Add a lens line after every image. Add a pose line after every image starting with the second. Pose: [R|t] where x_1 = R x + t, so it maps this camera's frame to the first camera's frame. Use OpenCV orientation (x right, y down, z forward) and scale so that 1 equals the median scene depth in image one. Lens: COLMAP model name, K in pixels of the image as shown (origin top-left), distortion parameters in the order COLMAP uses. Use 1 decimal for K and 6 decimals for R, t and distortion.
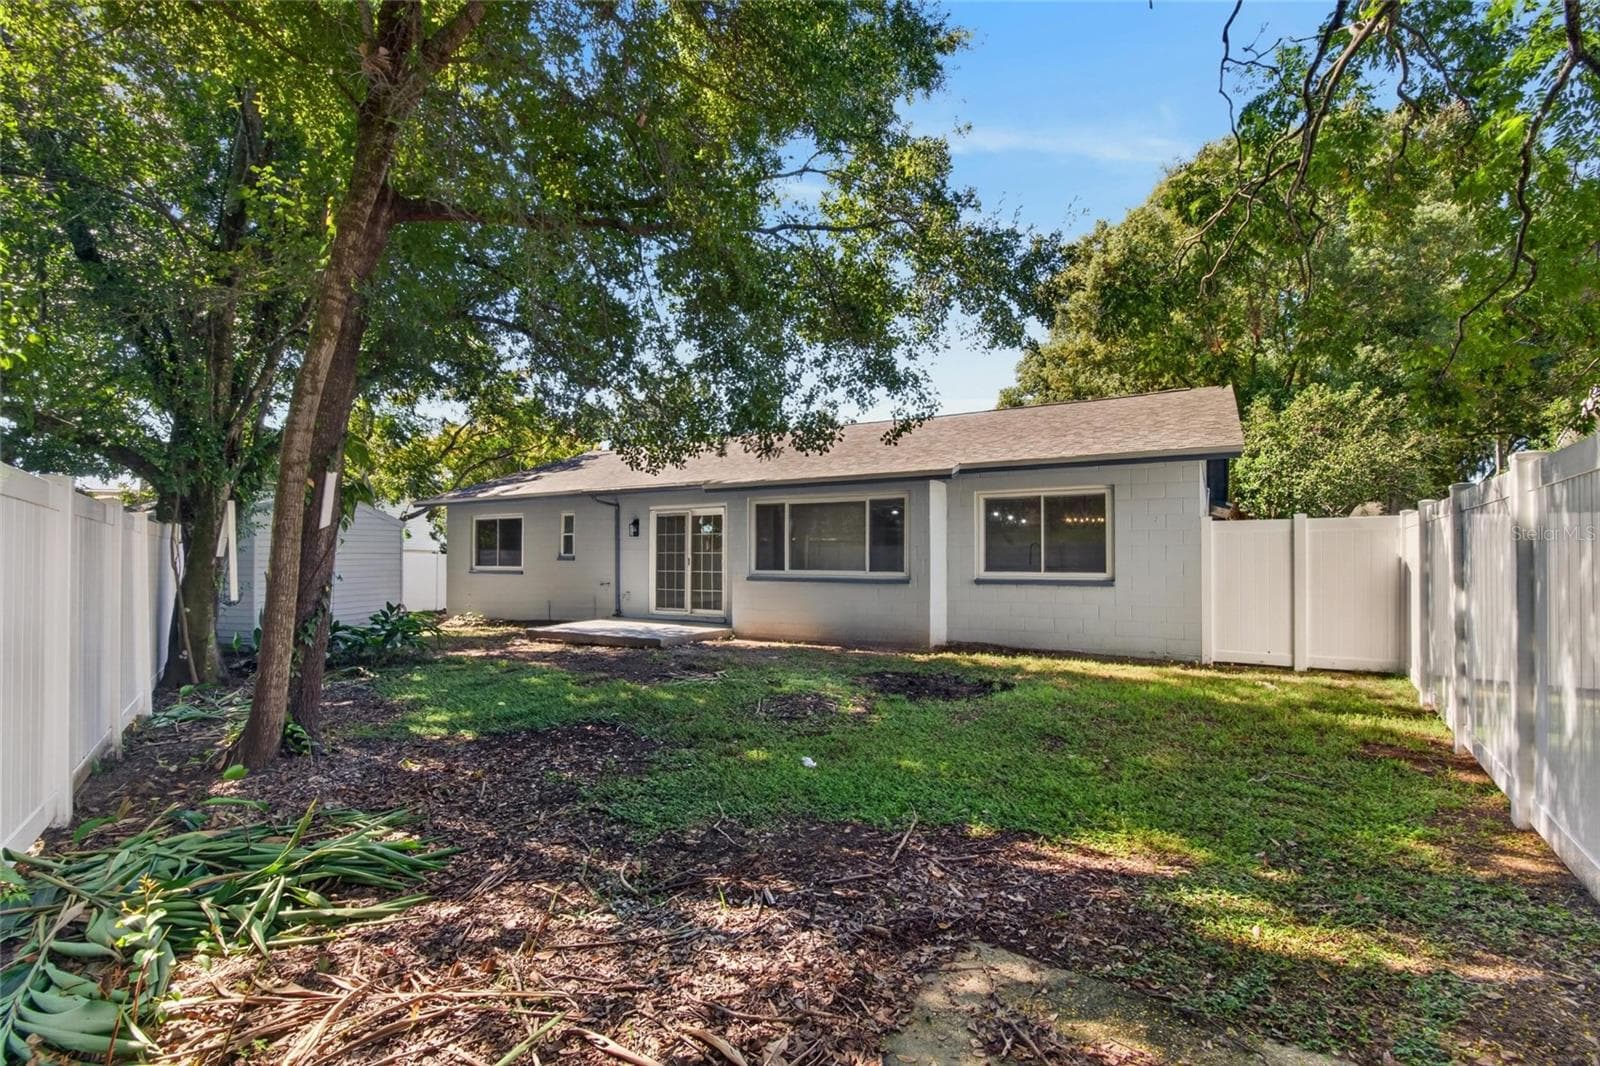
lens RADIAL K [[732.4, 0, 775.5], [0, 732.4, 556.8], [0, 0, 1]] dist [-0.021116, 0.000423]
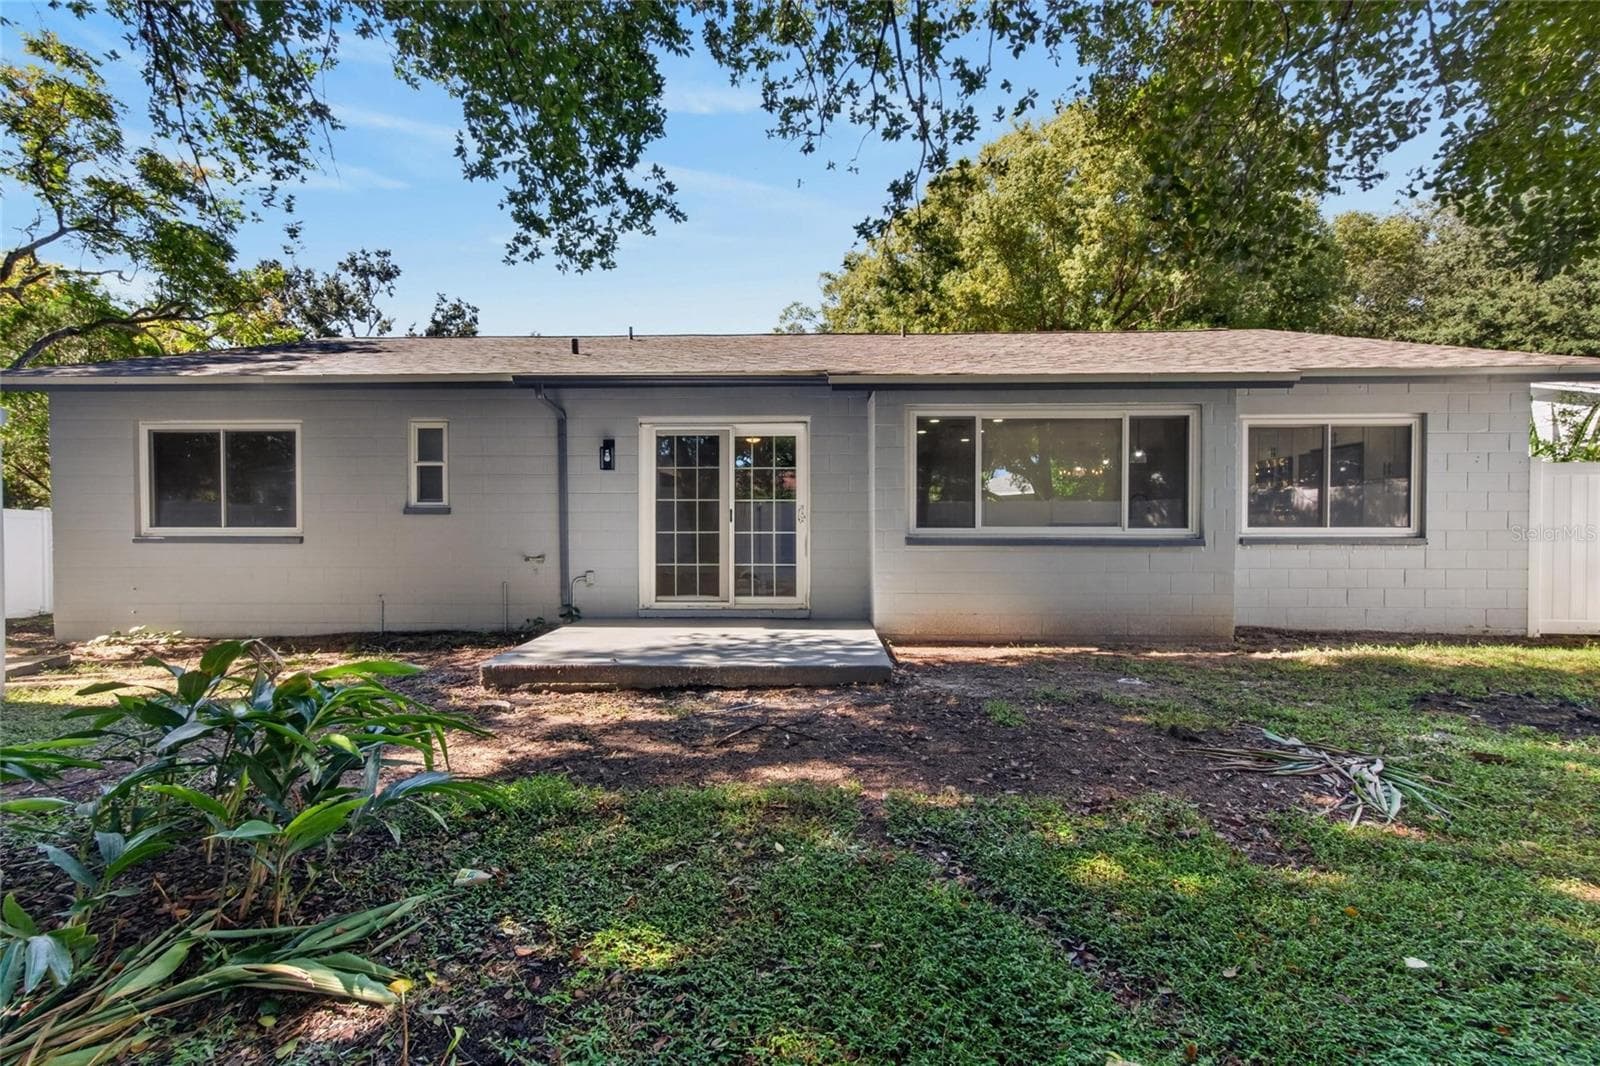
lens RADIAL K [[756.6, 0, 800.0], [0, 756.6, 533.0], [0, 0, 1]] dist [-0.001906, -0.000067]
pose [[0.872907, -0.002645, 0.487879, -0.370499], [-0.001101, 0.999972, 0.007391, 0.016330], [-0.487885, -0.006989, 0.872880, 0.457927]]
